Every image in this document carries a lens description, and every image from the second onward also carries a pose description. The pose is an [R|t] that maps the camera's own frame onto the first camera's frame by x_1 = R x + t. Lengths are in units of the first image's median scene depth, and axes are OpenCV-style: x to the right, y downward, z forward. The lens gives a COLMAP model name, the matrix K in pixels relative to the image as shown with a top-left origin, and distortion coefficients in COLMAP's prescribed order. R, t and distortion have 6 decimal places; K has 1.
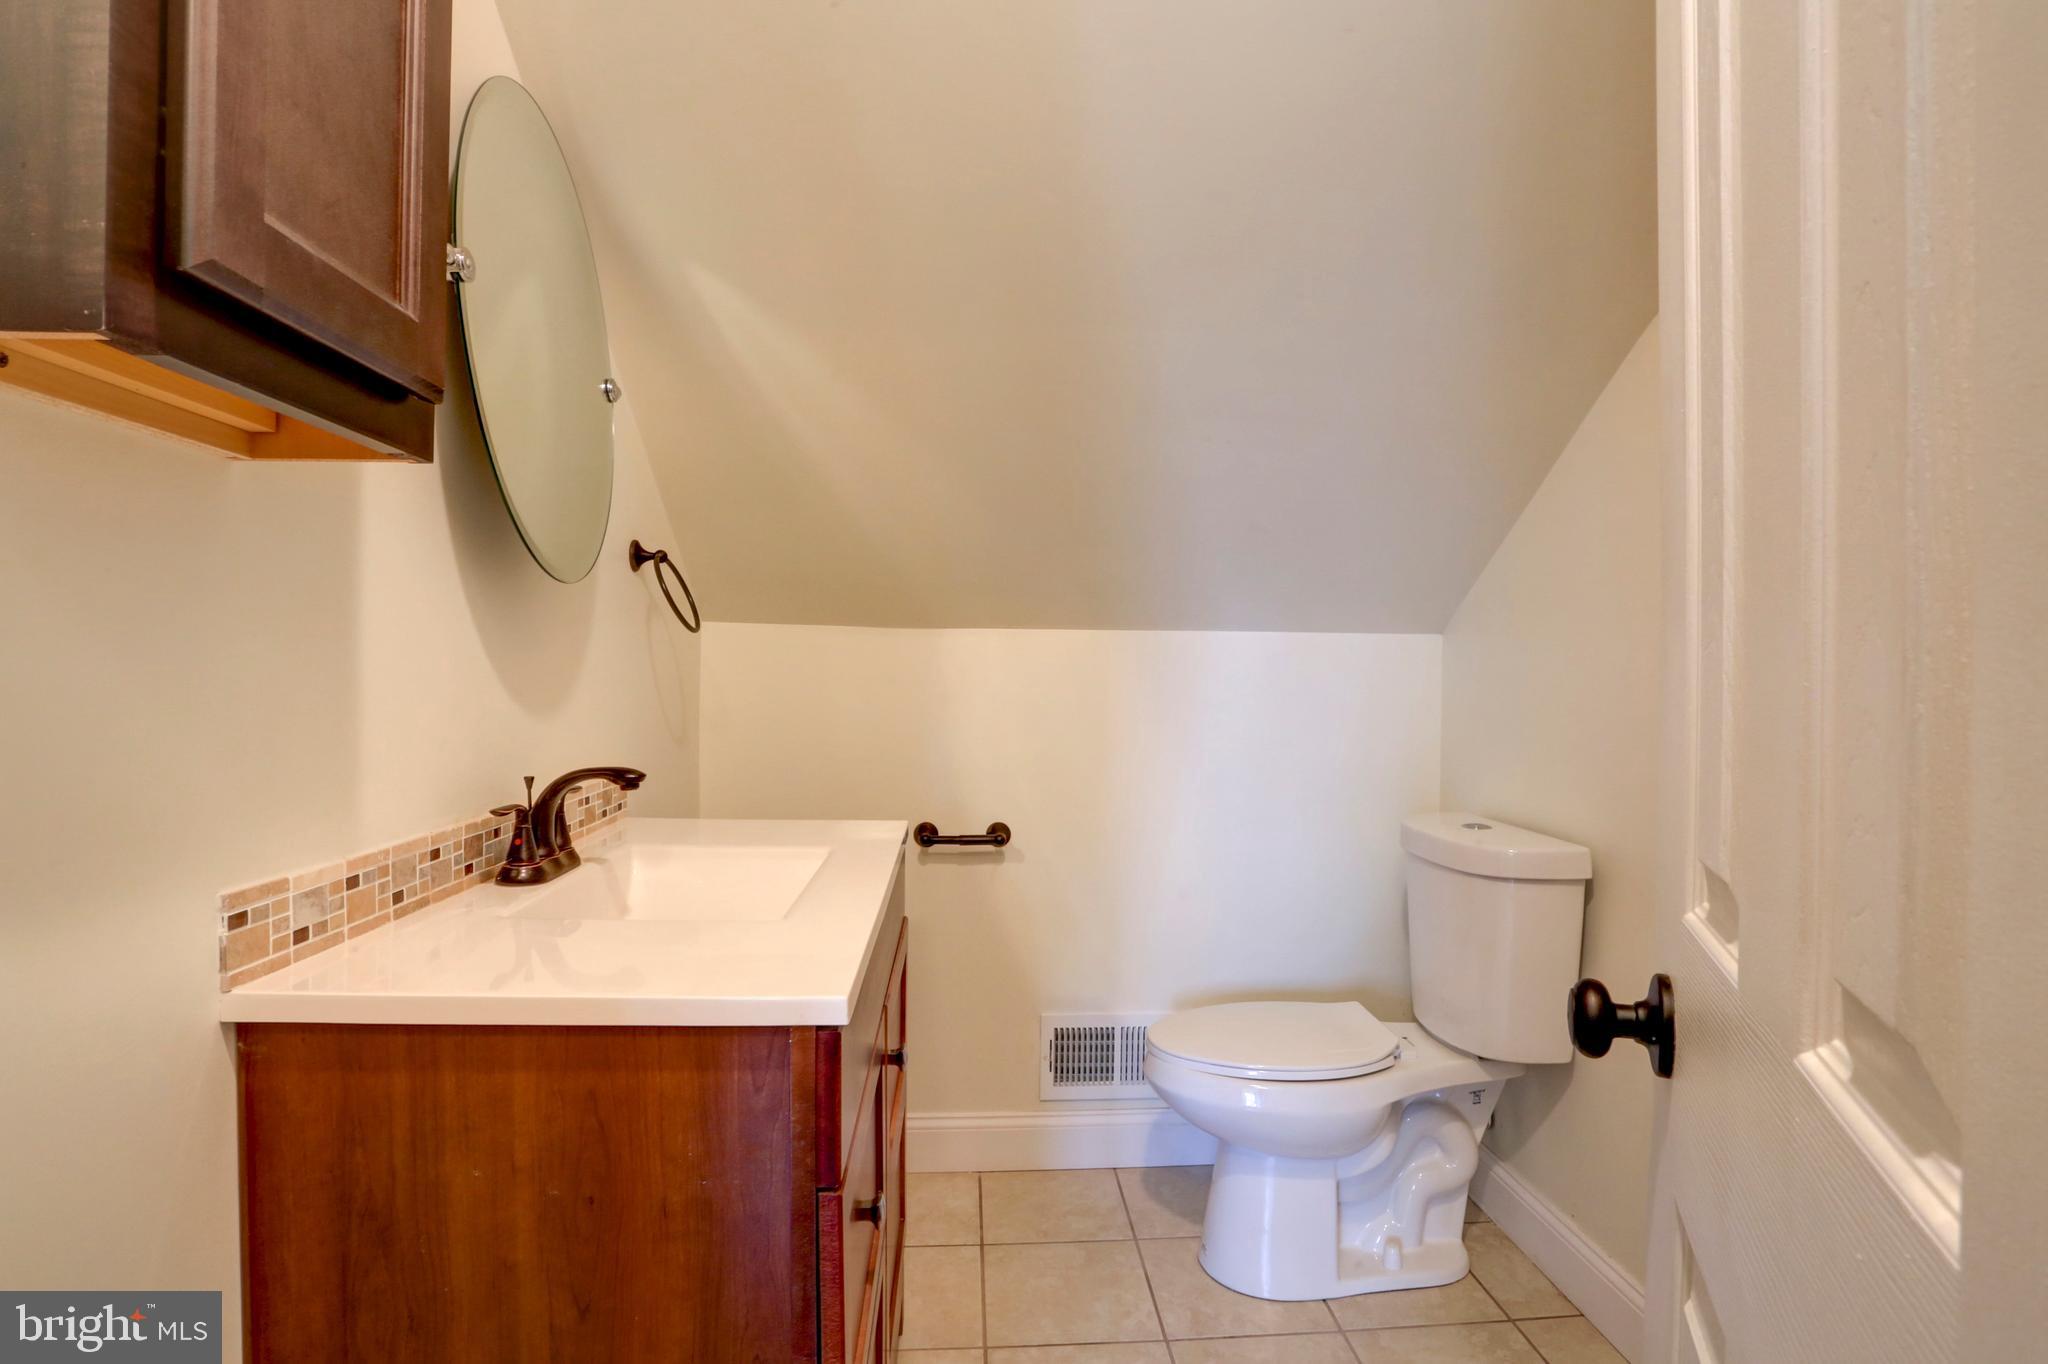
lens RADIAL K [[997.9, 0, 1014.0], [0, 997.9, 680.8], [0, 0, 1]] dist [-0.070718, 0.029129]
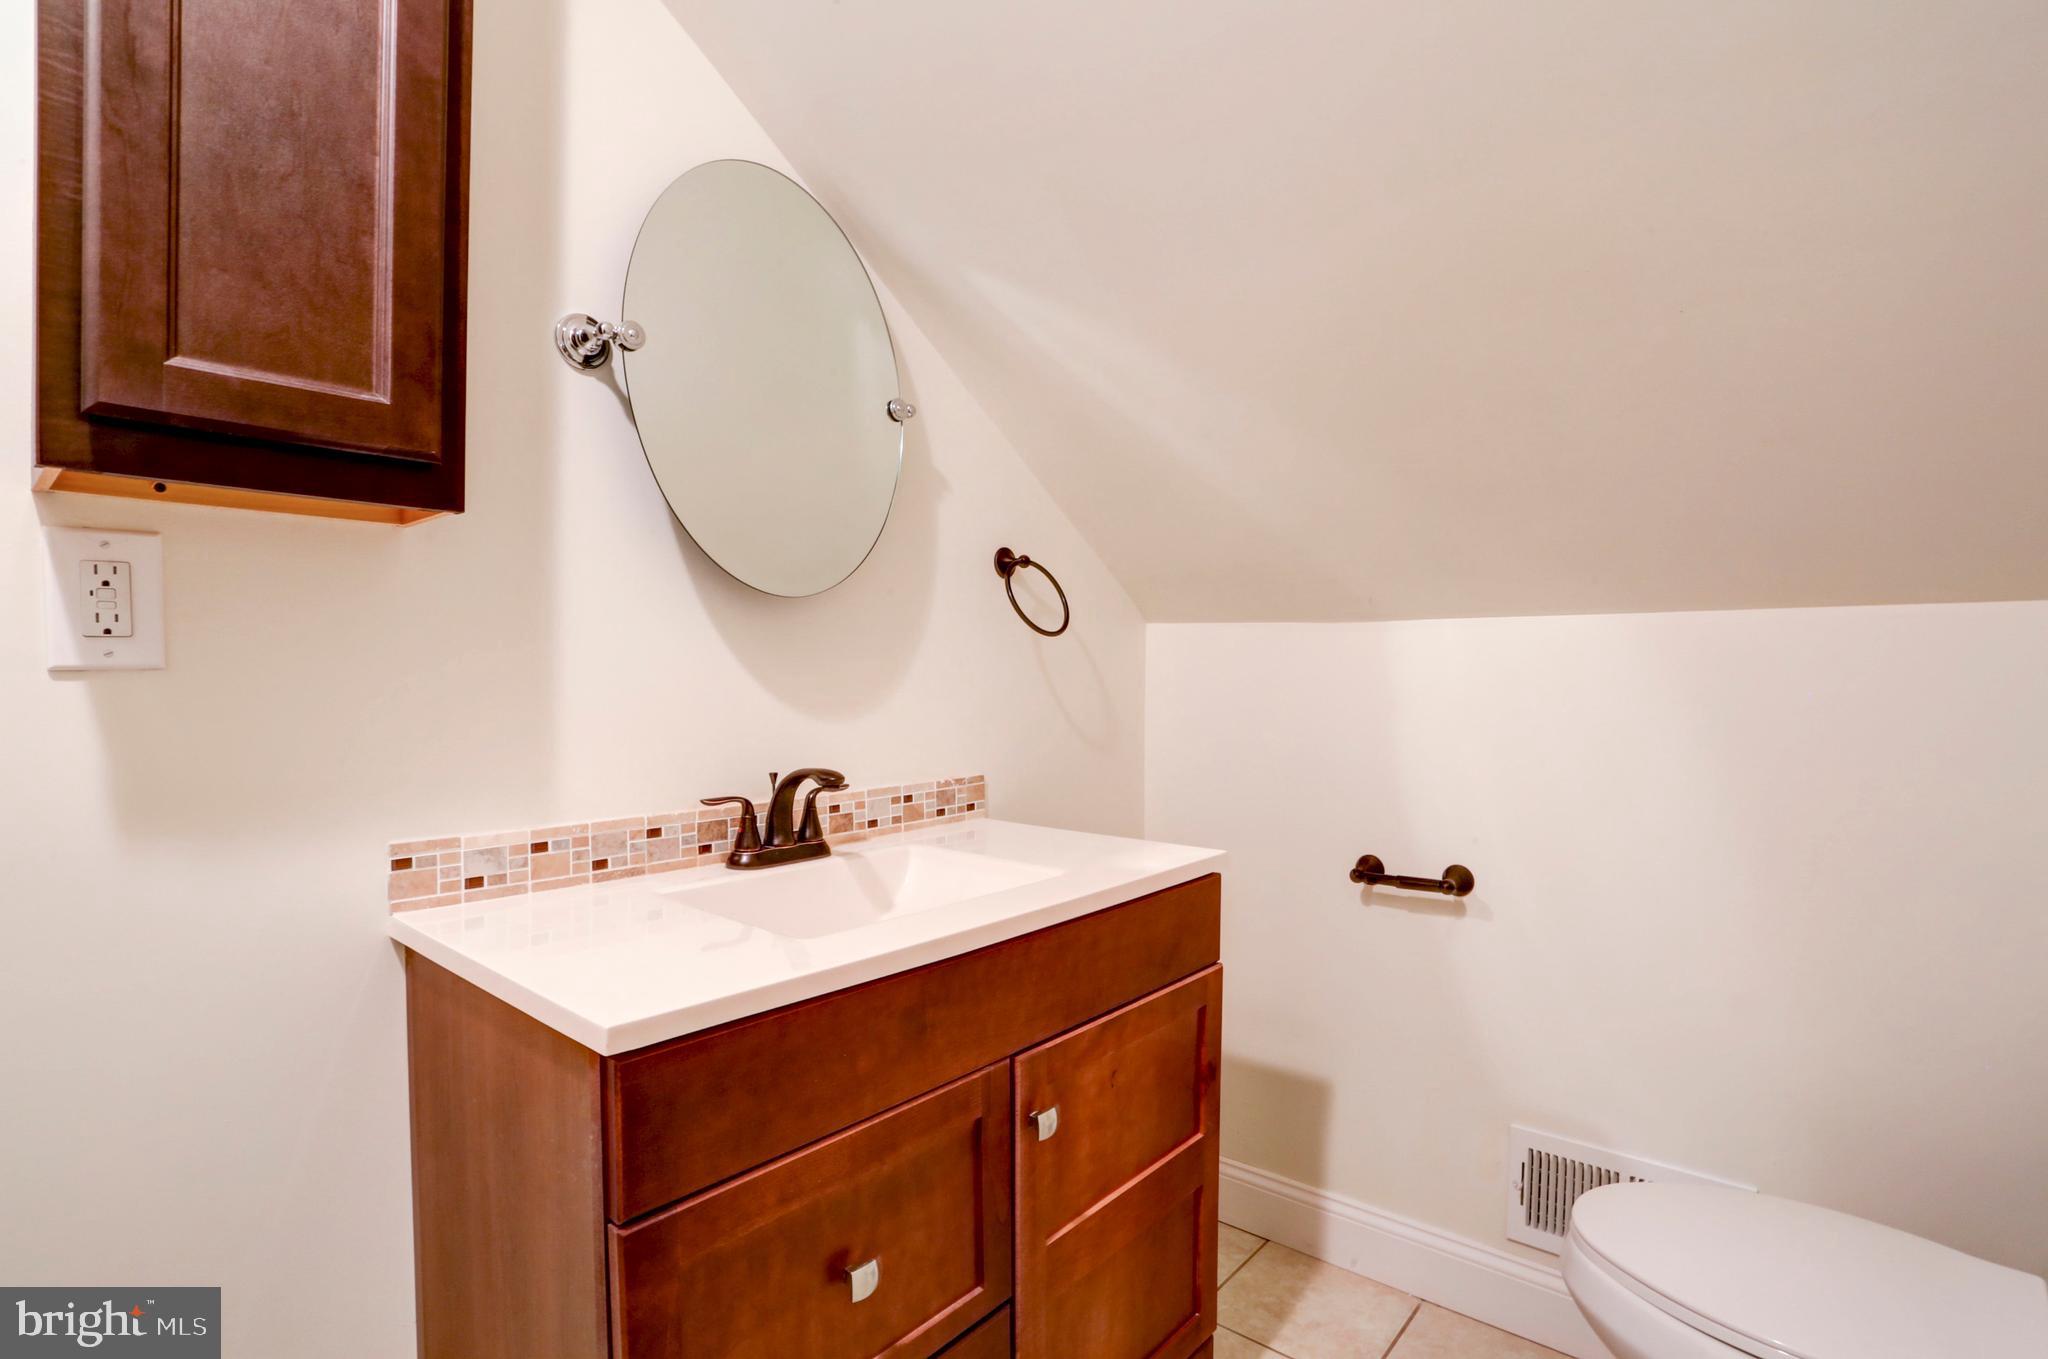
lens RADIAL K [[997.9, 0, 1013.6], [0, 997.9, 685.8], [0, 0, 1]] dist [-0.070718, 0.029129]
pose [[0.726077, -0.000637, -0.687613, 0.651322], [0.002999, 0.999993, 0.002241, -0.004050], [0.687606, -0.003689, 0.726074, 0.500108]]
